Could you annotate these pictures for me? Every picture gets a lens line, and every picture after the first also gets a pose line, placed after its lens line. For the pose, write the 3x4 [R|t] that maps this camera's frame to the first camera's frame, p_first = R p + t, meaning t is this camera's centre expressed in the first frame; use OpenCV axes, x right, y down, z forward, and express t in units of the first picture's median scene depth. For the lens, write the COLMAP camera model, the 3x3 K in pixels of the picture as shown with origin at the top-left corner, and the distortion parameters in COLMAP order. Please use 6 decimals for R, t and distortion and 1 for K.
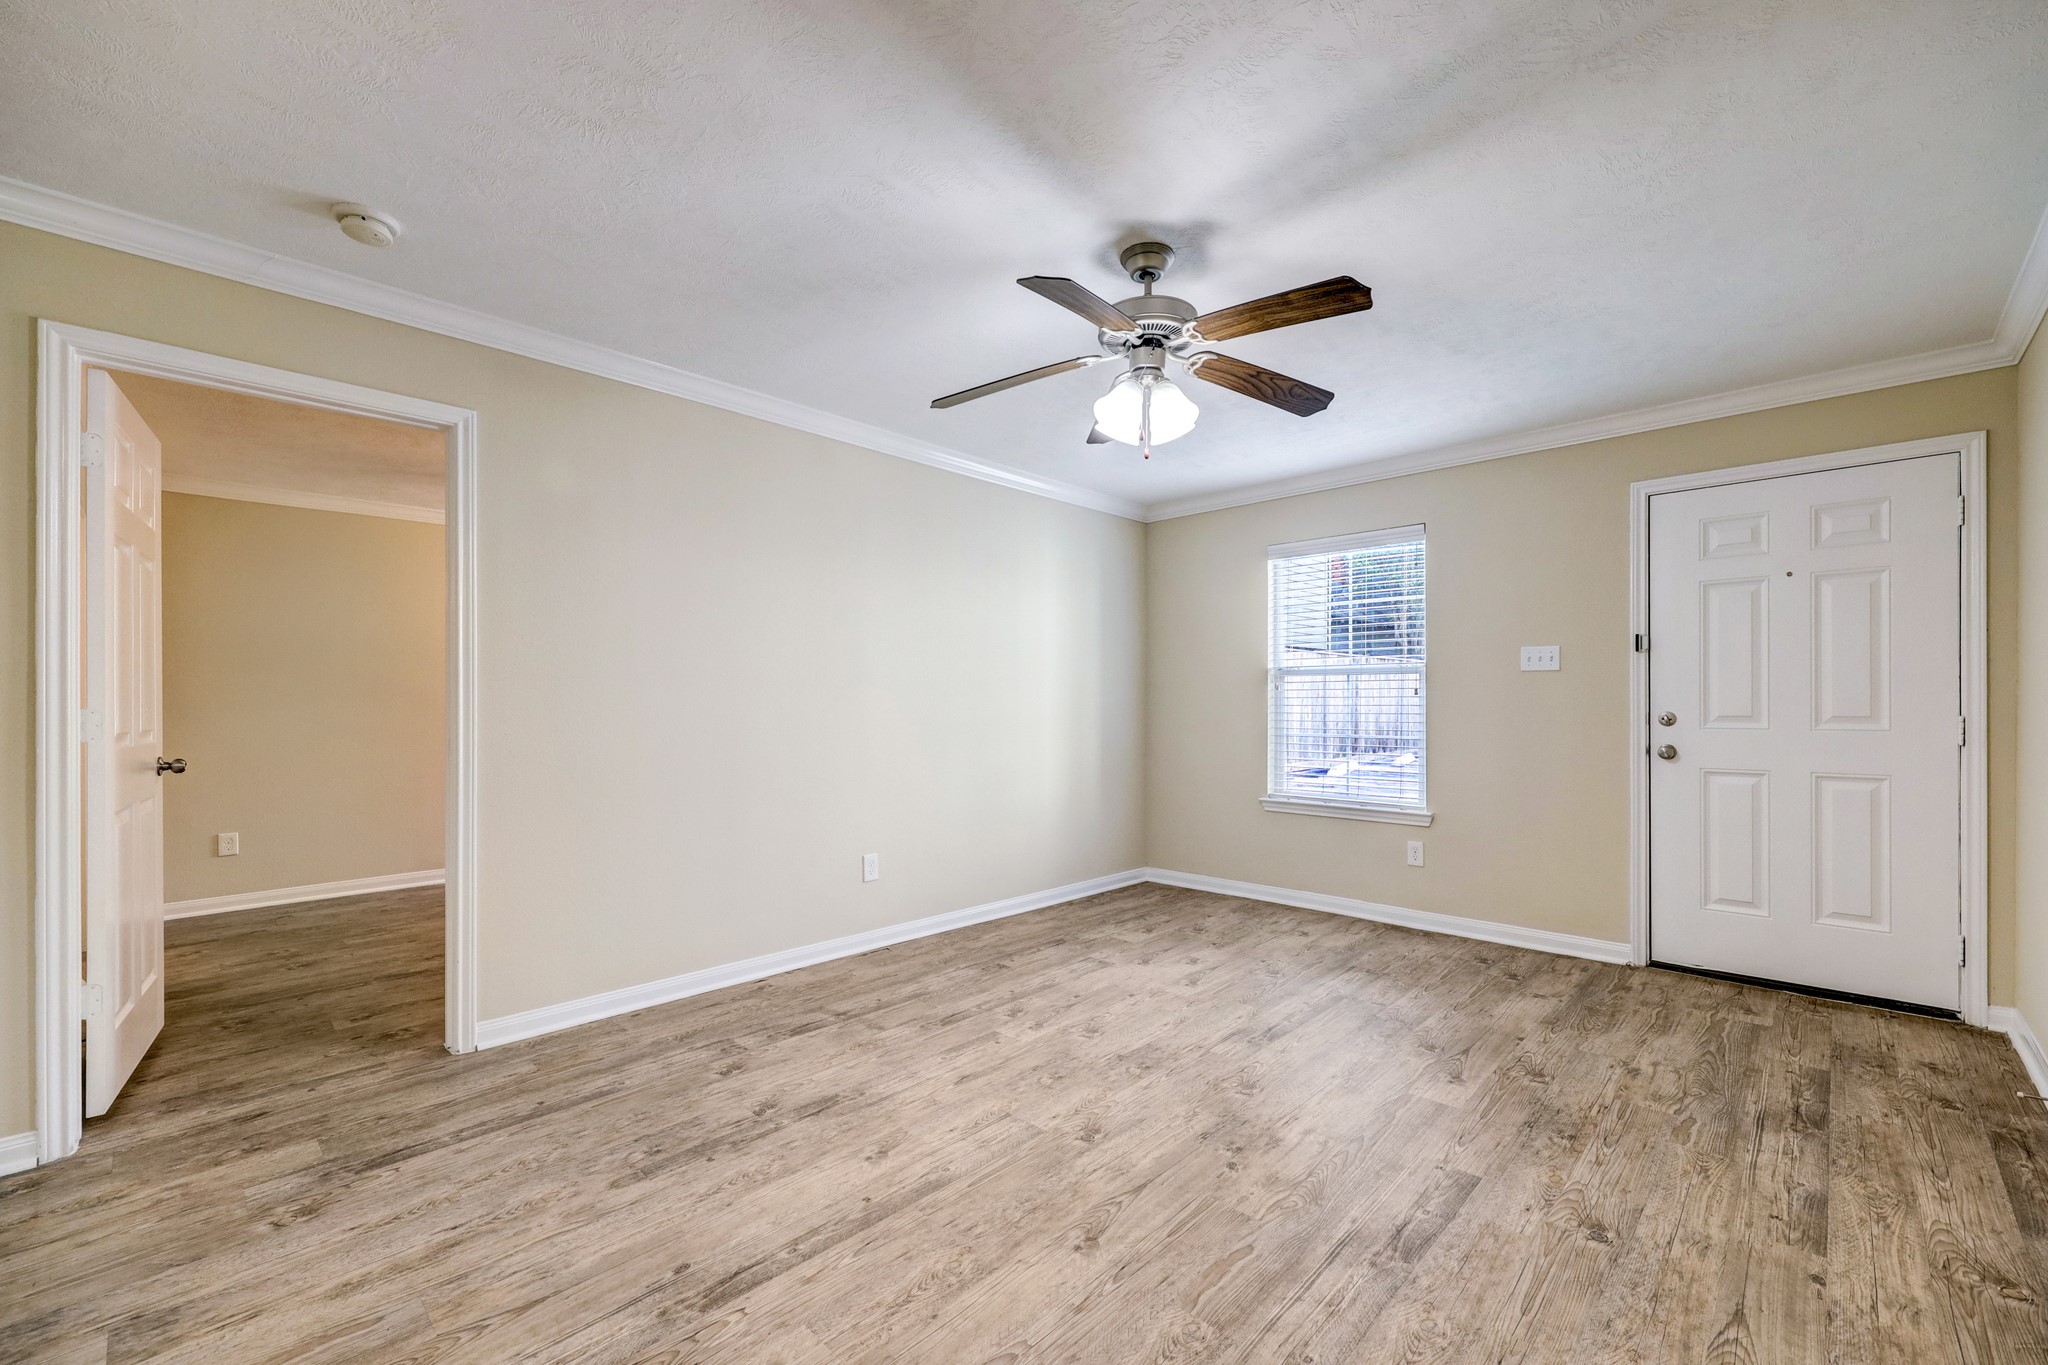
lens RADIAL K [[845.0, 0, 1025.3], [0, 845.0, 693.6], [0, 0, 1]] dist [0.001634, 0.001100]
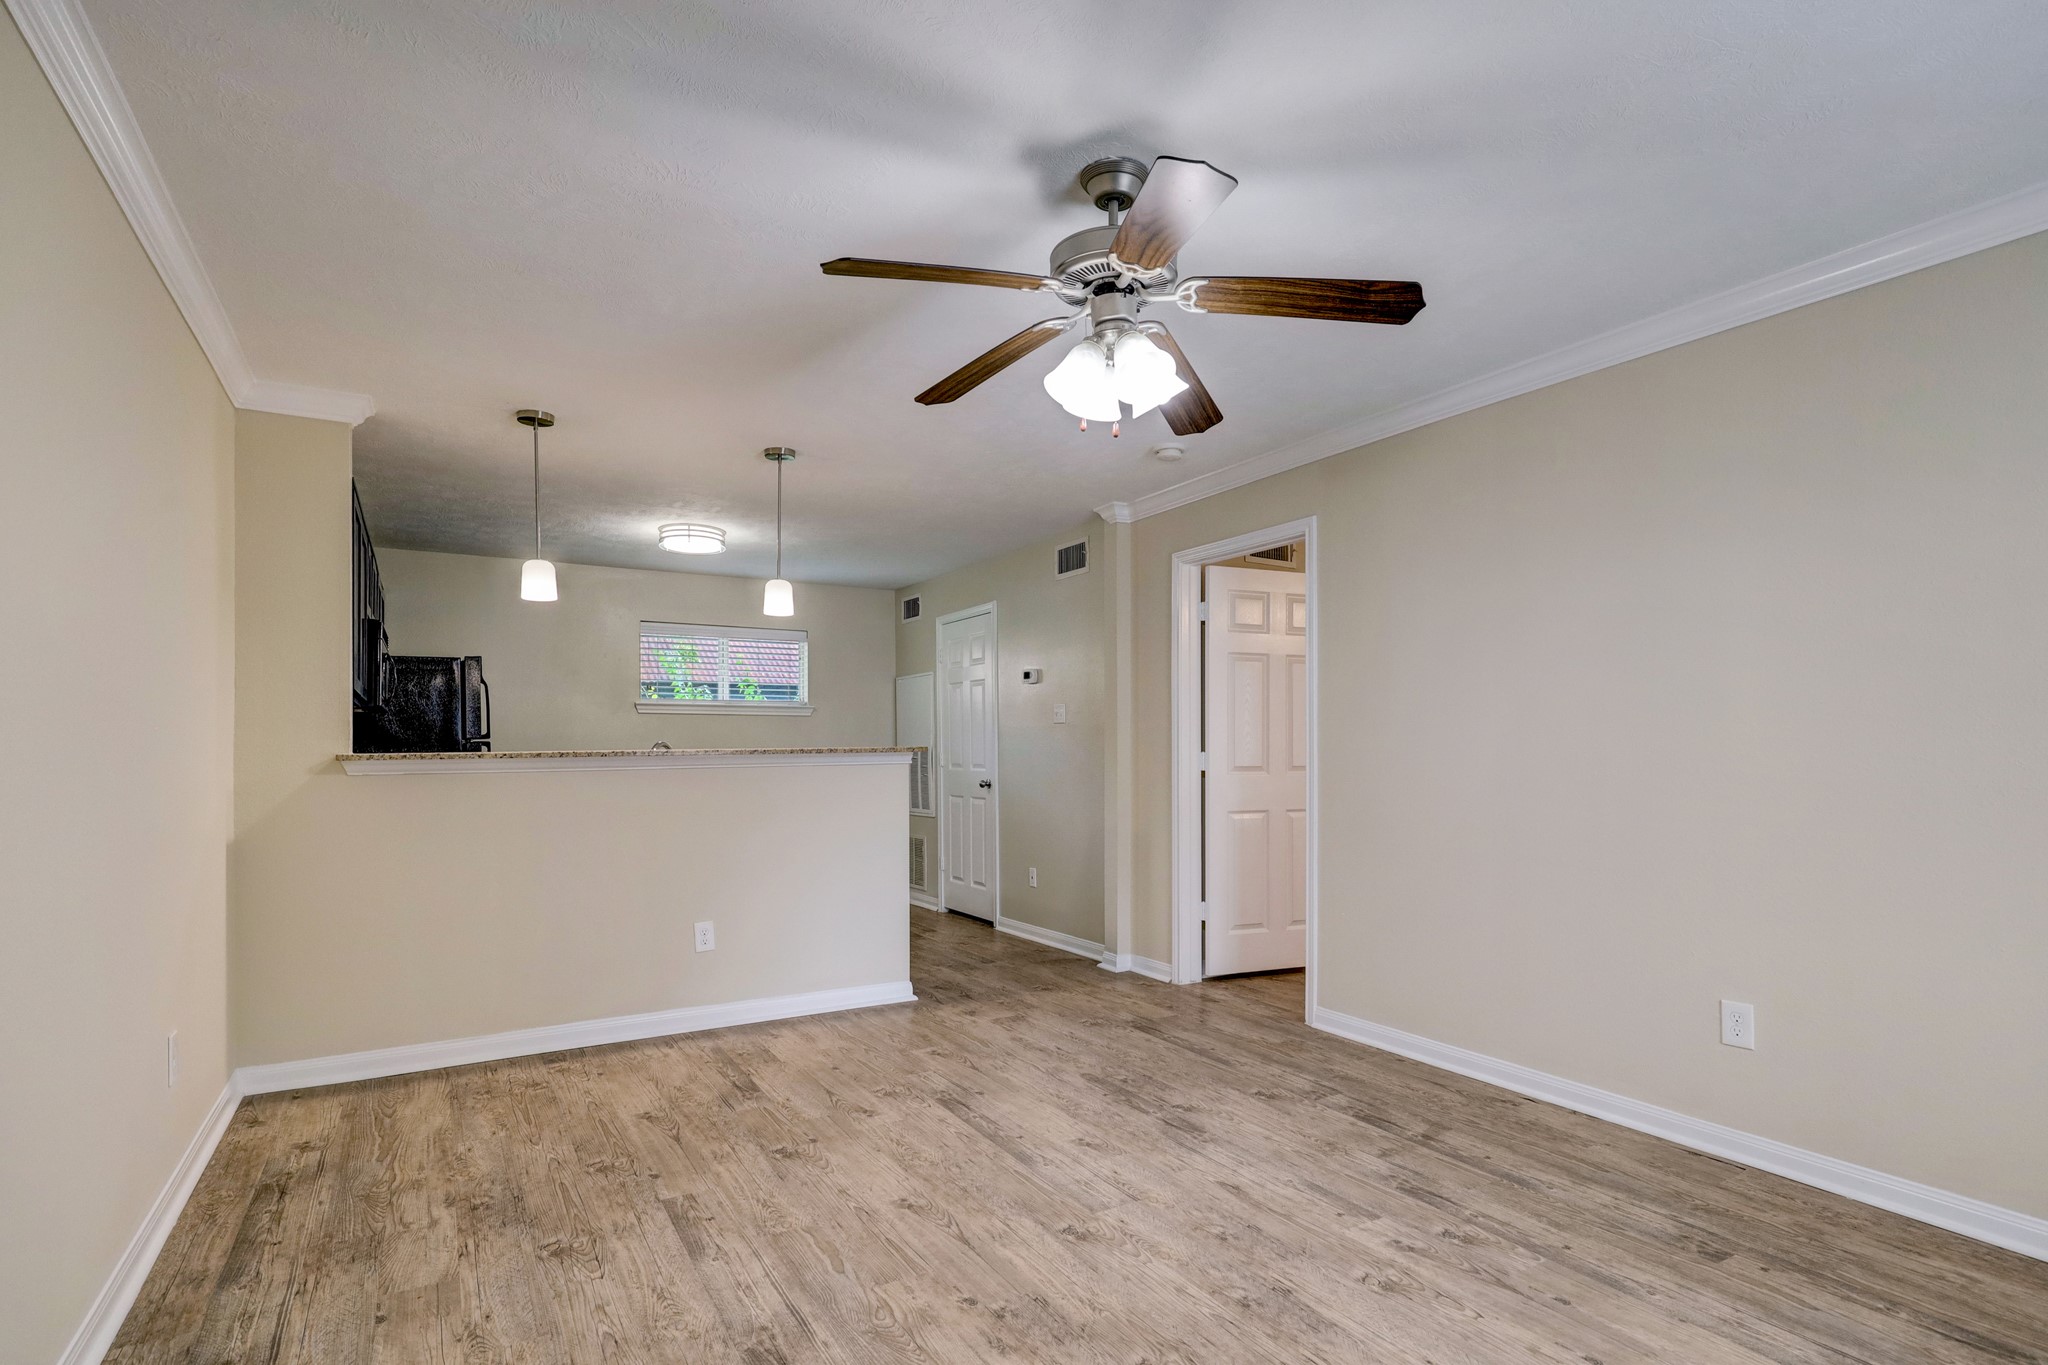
lens RADIAL K [[994.4, 0, 1047.2], [0, 994.4, 750.8], [0, 0, 1]] dist [-0.001114, 0.000241]
pose [[-0.248341, 0.004686, -0.968661, 0.959601], [0.012332, 0.999923, 0.001675, 0.002354], [0.968594, -0.011529, -0.248380, 1.070575]]
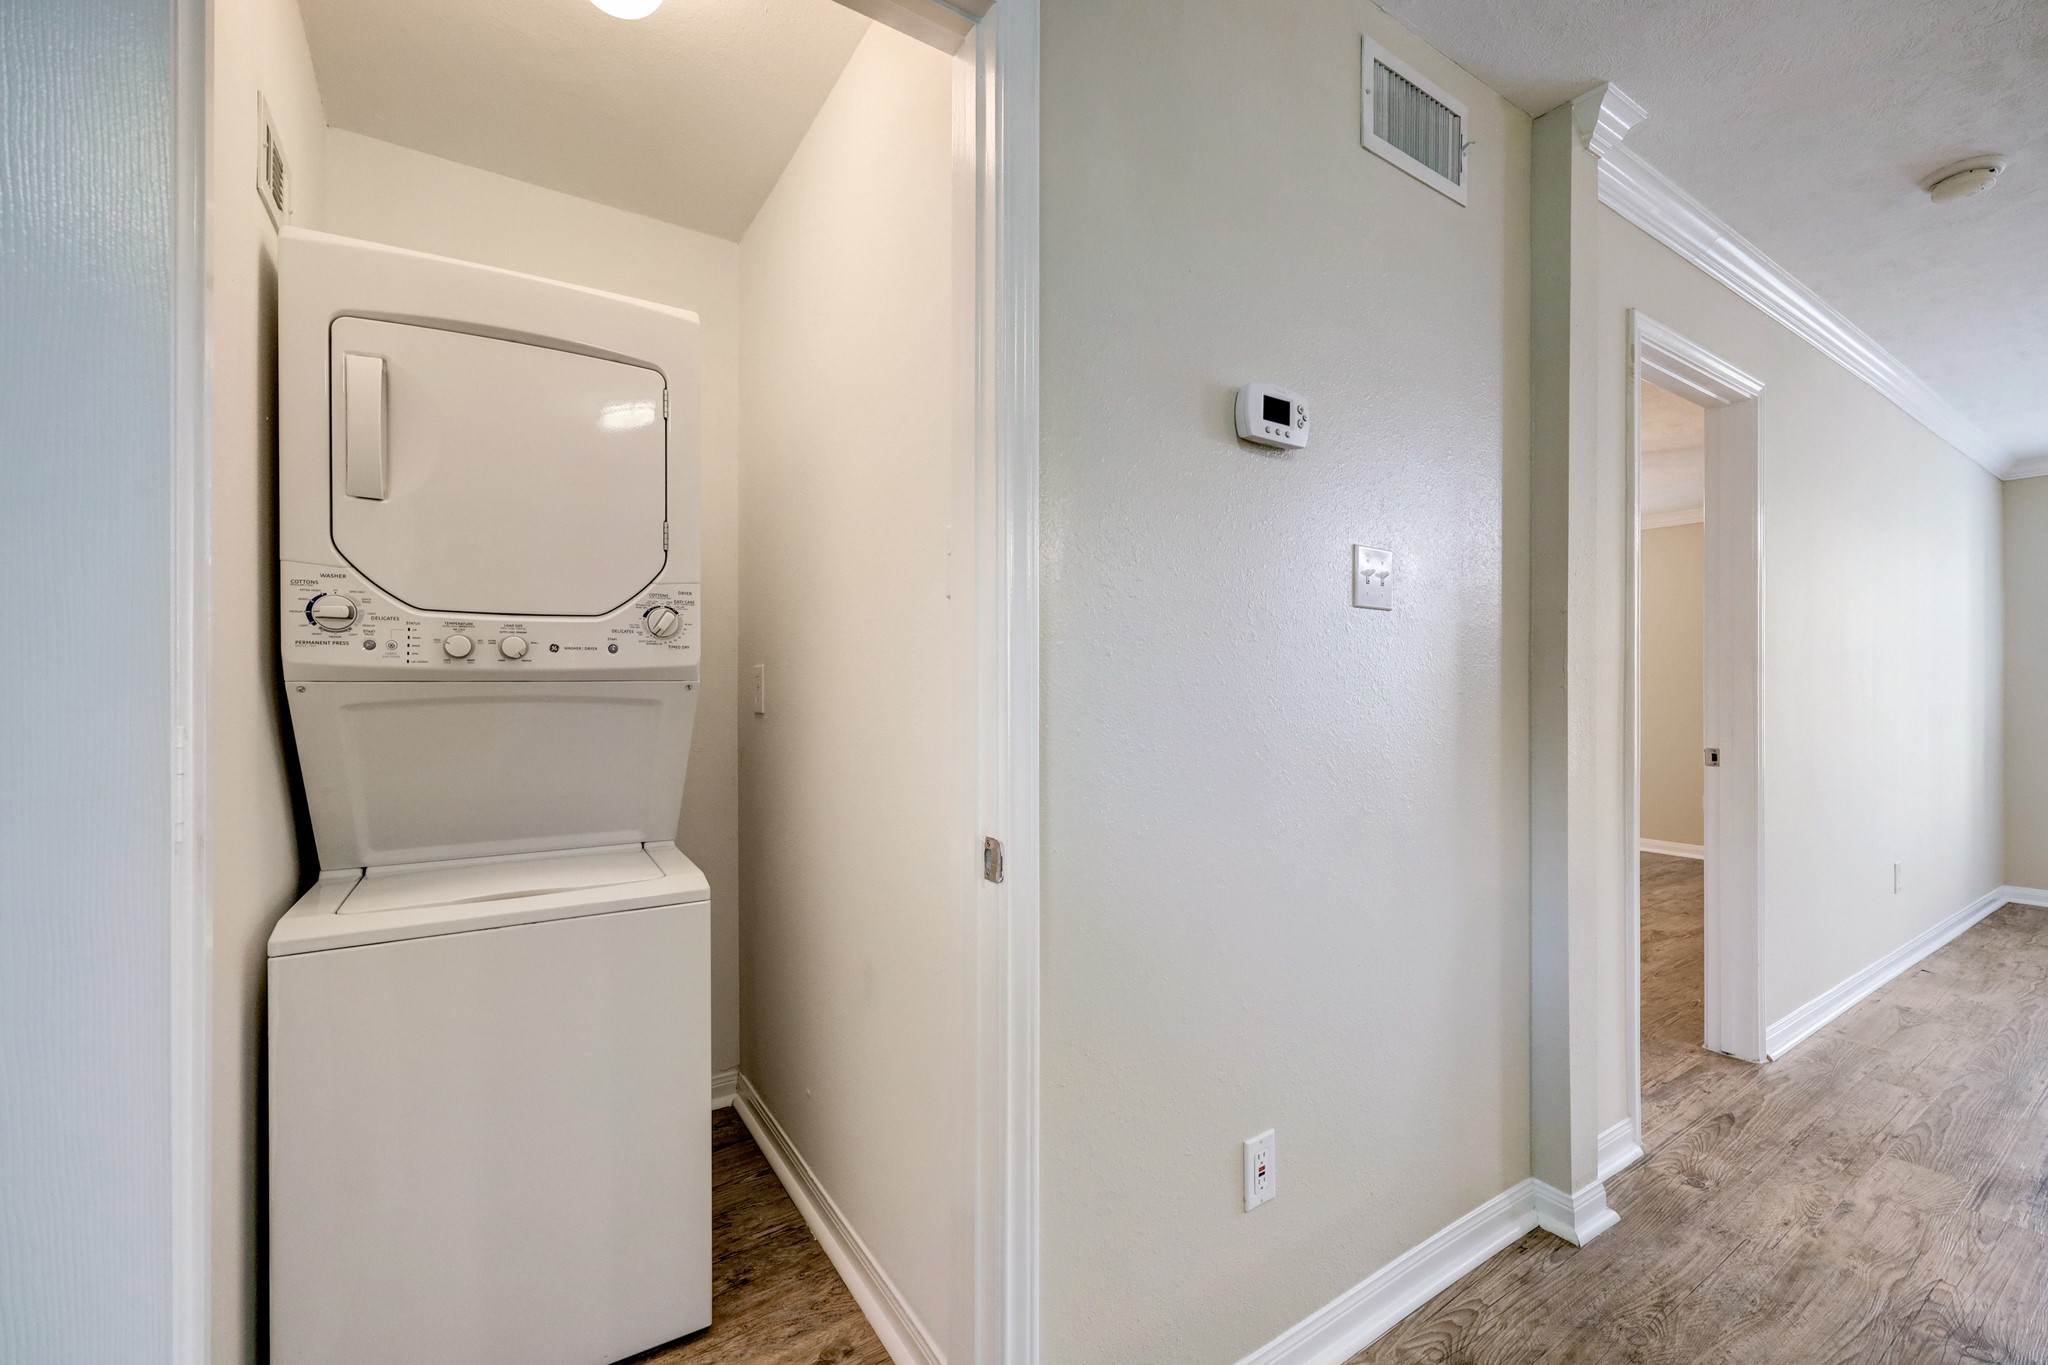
lens RADIAL K [[845.0, 0, 1024.6], [0, 845.0, 690.3], [0, 0, 1]] dist [0.001634, 0.001100]
pose [[0.975628, 0.002463, -0.219415, -1.352088], [-0.000171, 0.999945, 0.010464, -0.000595], [0.219429, -0.010171, 0.975575, -0.107284]]
